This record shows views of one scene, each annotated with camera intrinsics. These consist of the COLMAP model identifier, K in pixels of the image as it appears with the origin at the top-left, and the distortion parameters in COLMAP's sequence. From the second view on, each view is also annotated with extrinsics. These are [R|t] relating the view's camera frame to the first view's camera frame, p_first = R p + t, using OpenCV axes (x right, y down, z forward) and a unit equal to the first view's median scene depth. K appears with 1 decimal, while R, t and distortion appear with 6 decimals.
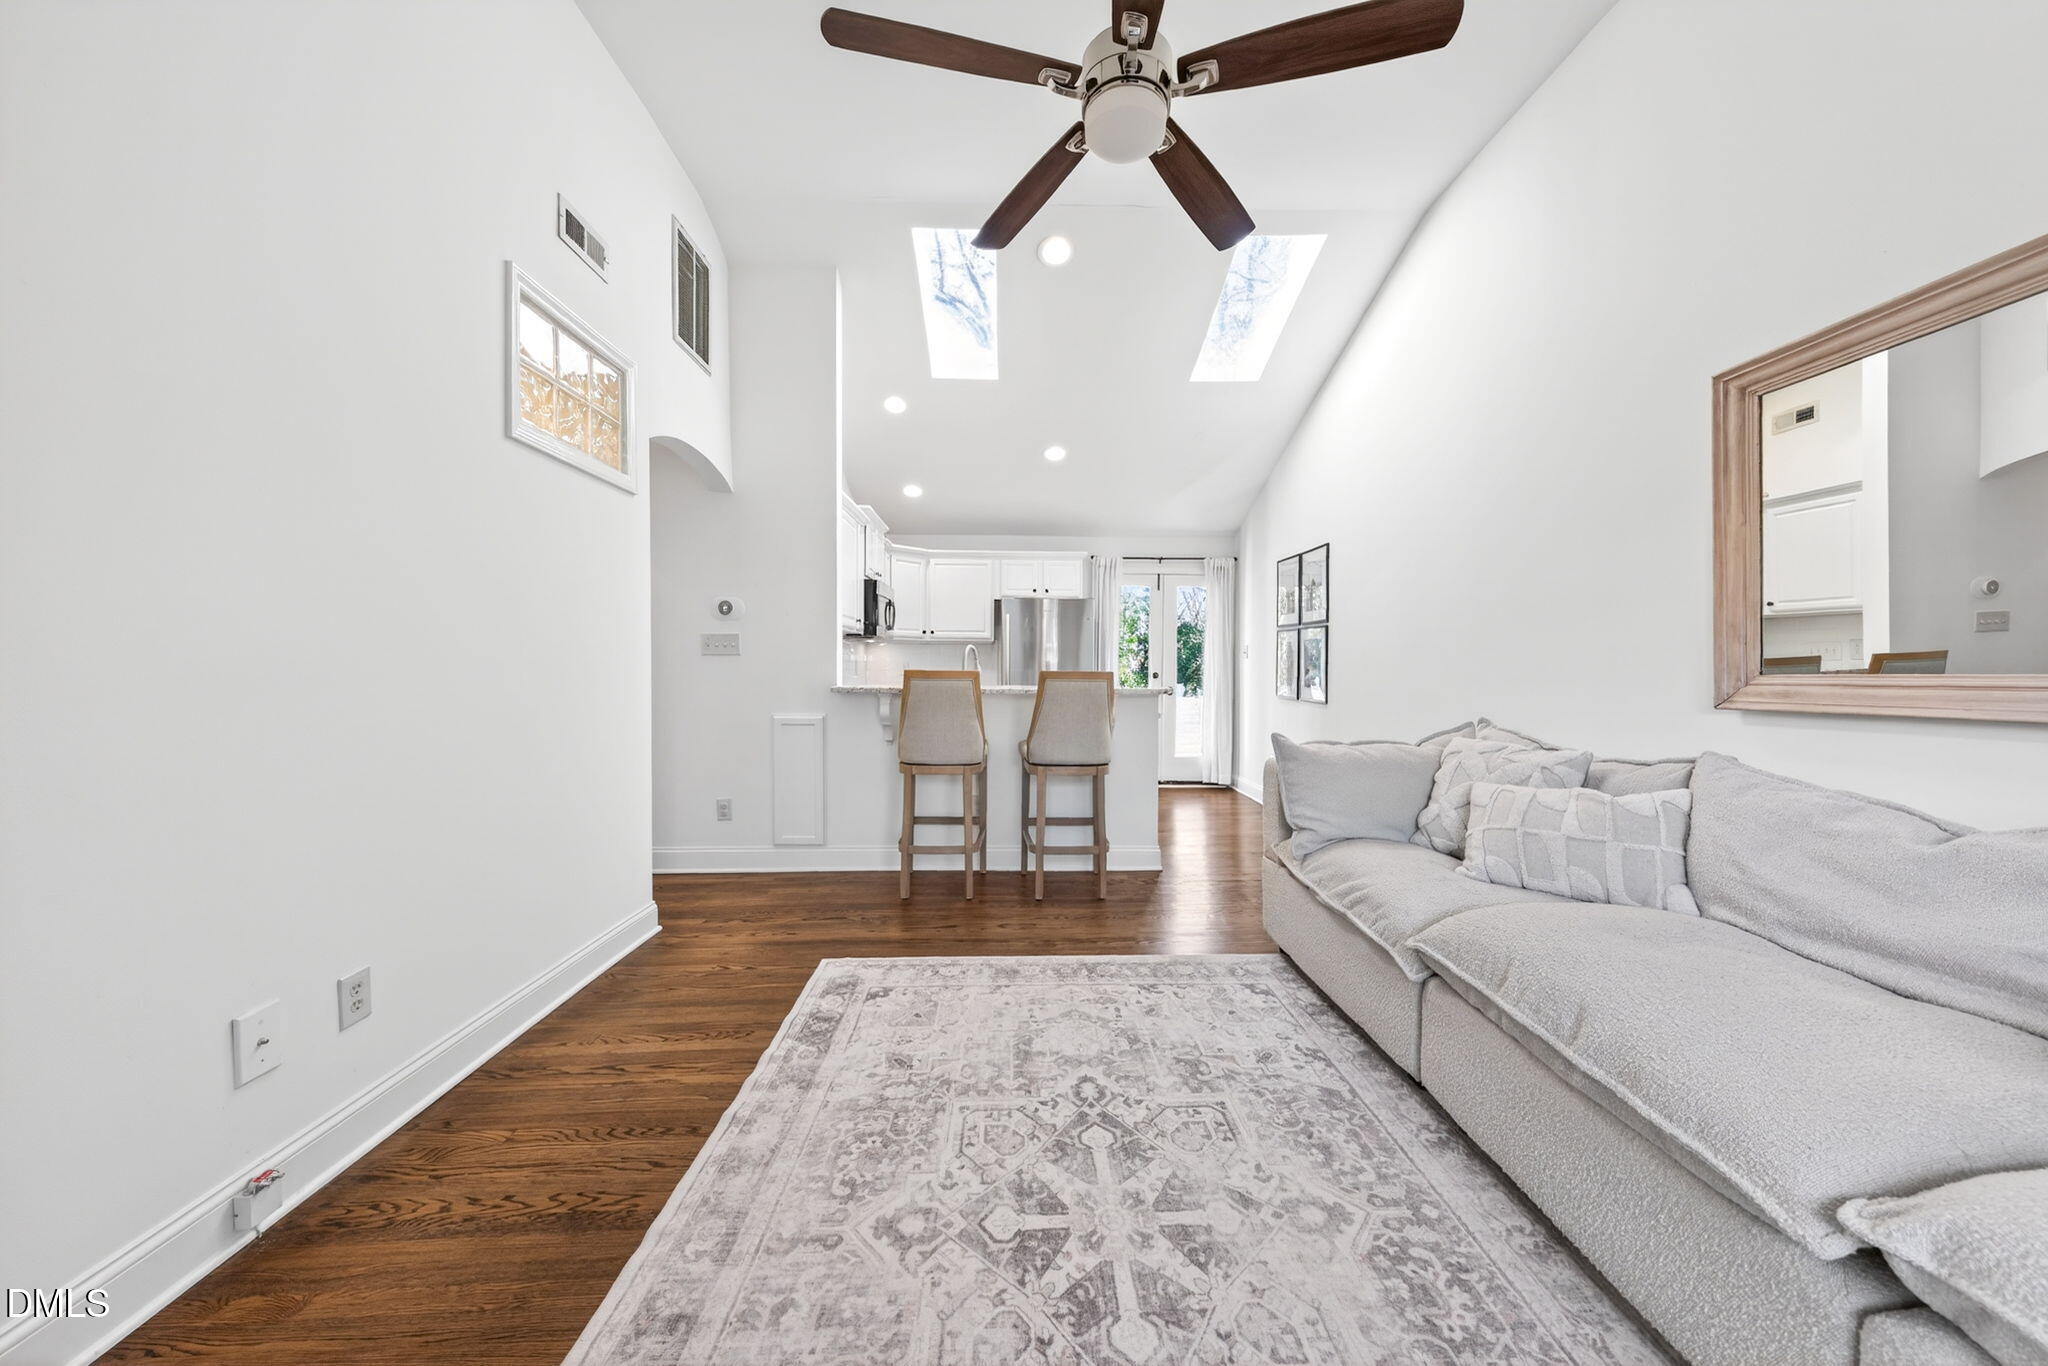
lens RADIAL K [[703.8, 0, 1025.3], [0, 703.8, 691.2], [0, 0, 1]] dist [0.000233, -0.000324]
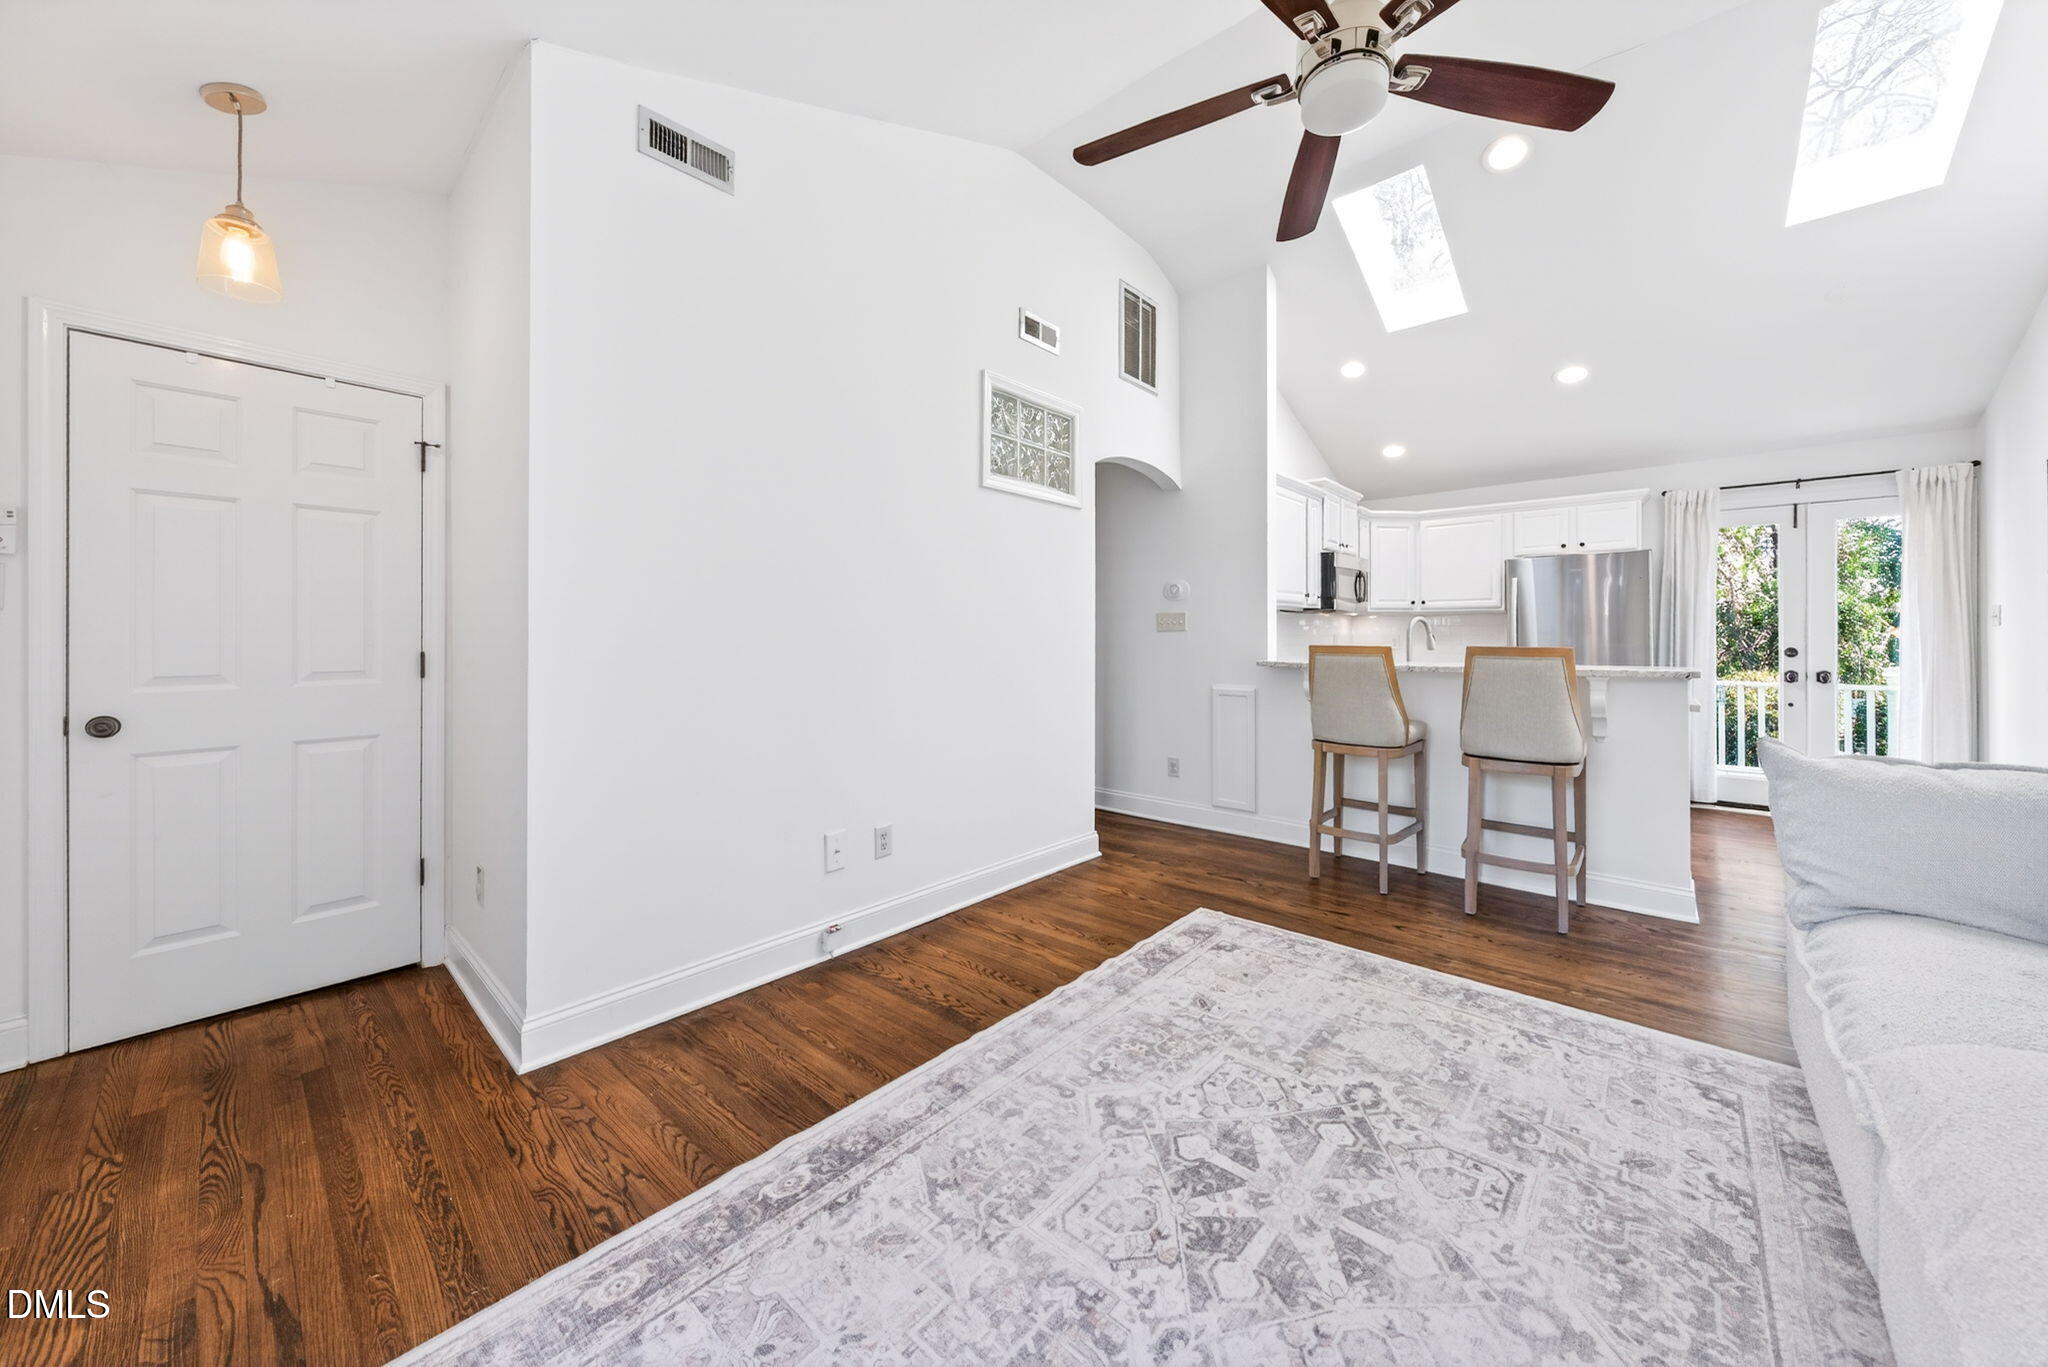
lens RADIAL K [[714.4, 0, 1036.2], [0, 714.4, 645.9], [0, 0, 1]] dist [-0.000490, -0.000421]
pose [[0.733776, 0.001705, -0.679389, 0.400525], [-0.020602, 0.999593, -0.019742, -0.002324], [0.679079, 0.028483, 0.733513, -0.008606]]
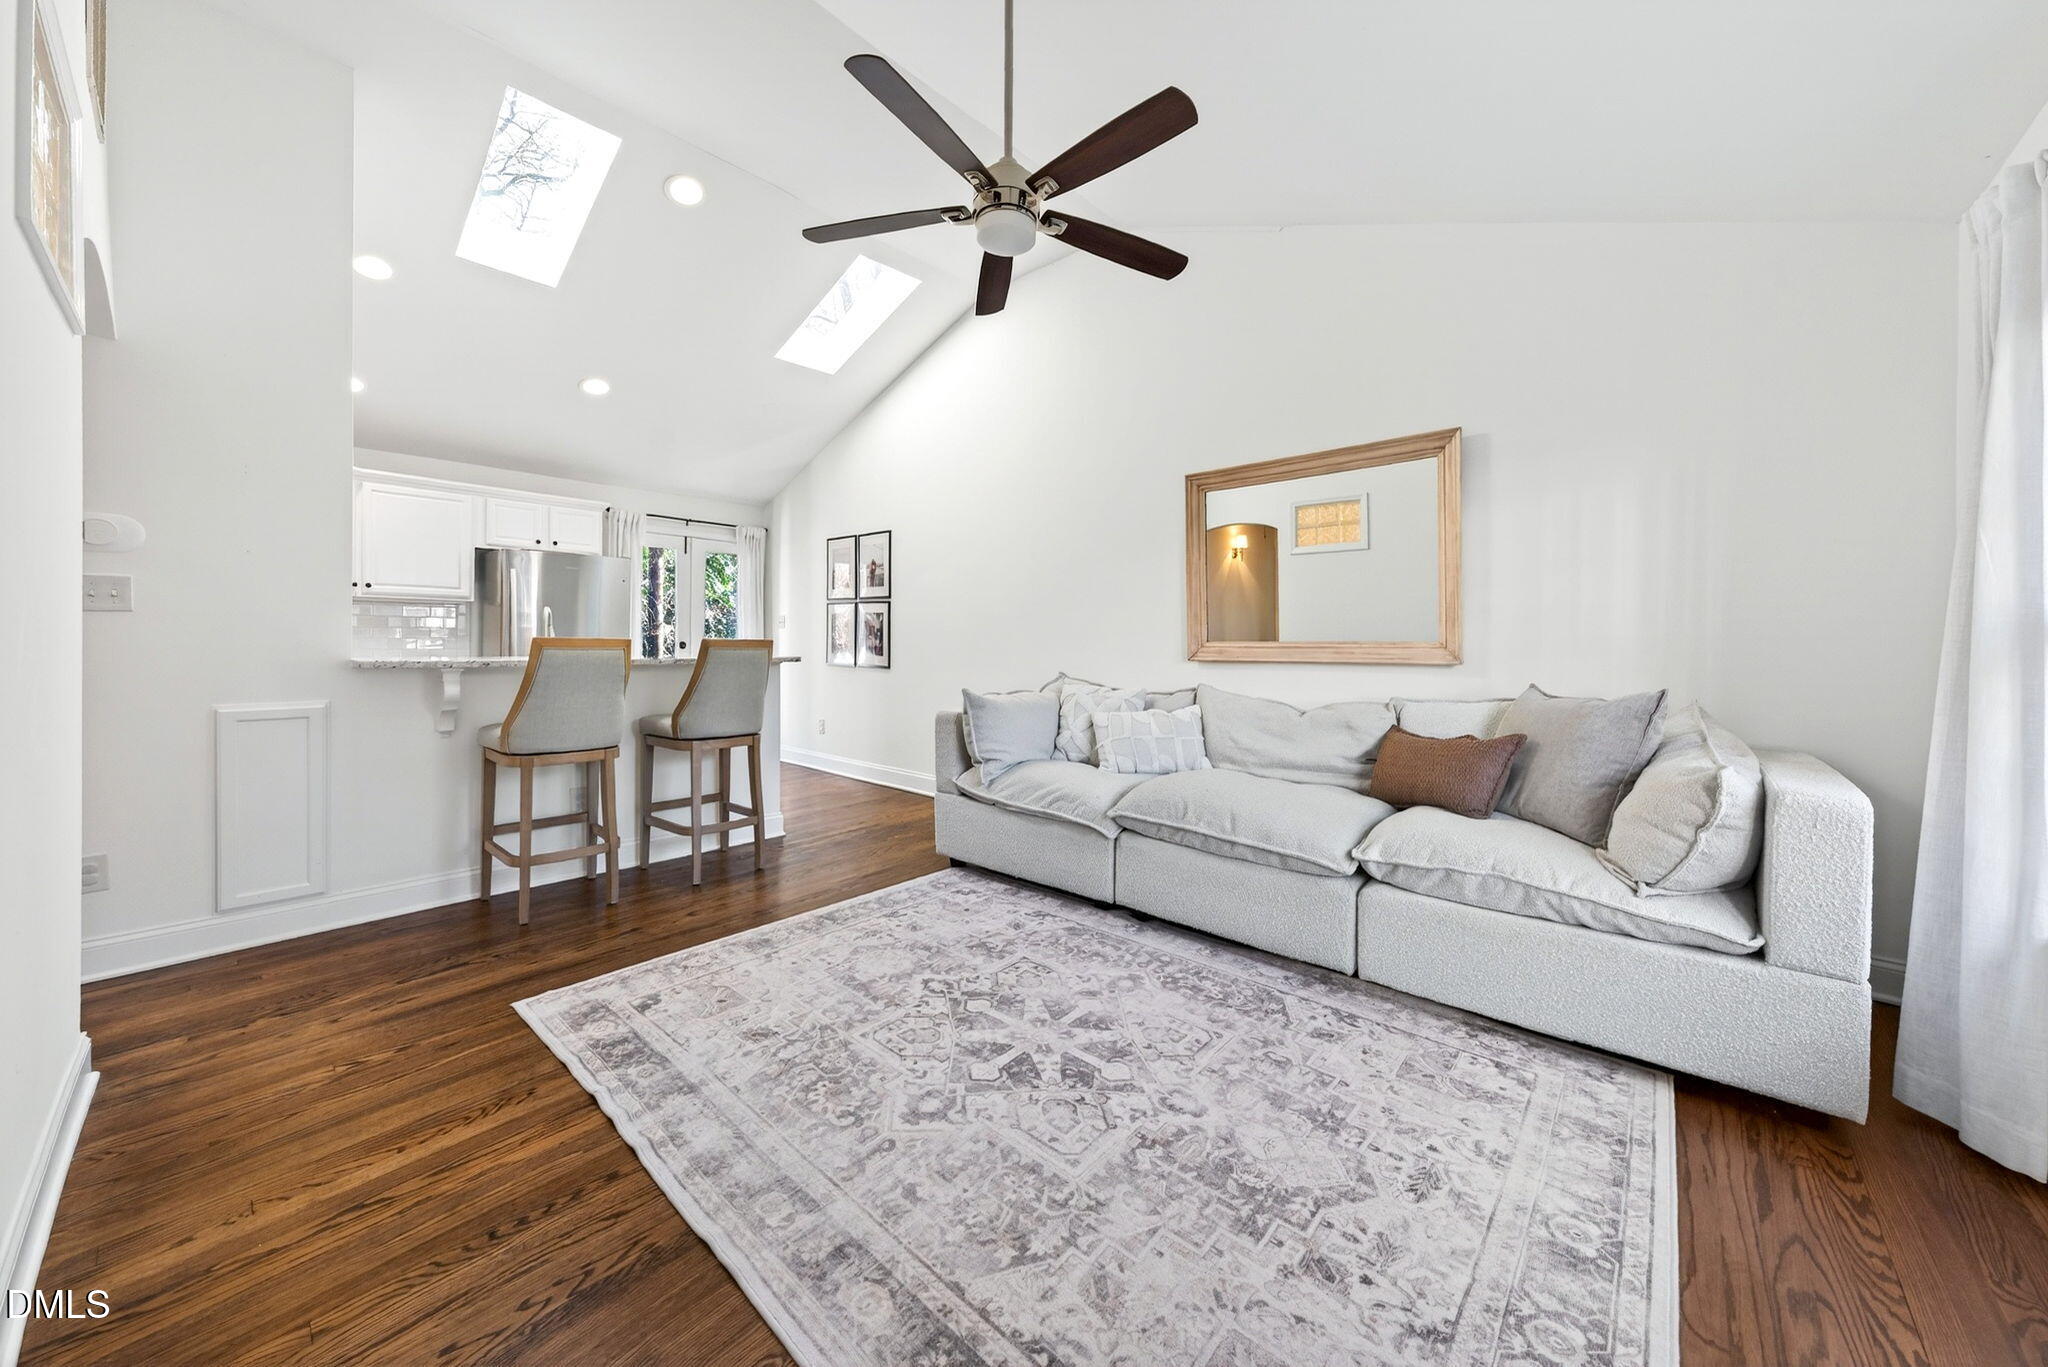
lens RADIAL K [[729.6, 0, 1027.7], [0, 729.6, 656.0], [0, 0, 1]] dist [0.000598, -0.000153]
pose [[0.688189, -0.014742, 0.725382, -0.678363], [0.021121, 0.999777, 0.000280, 0.004167], [-0.725224, 0.015128, 0.688347, 0.017077]]
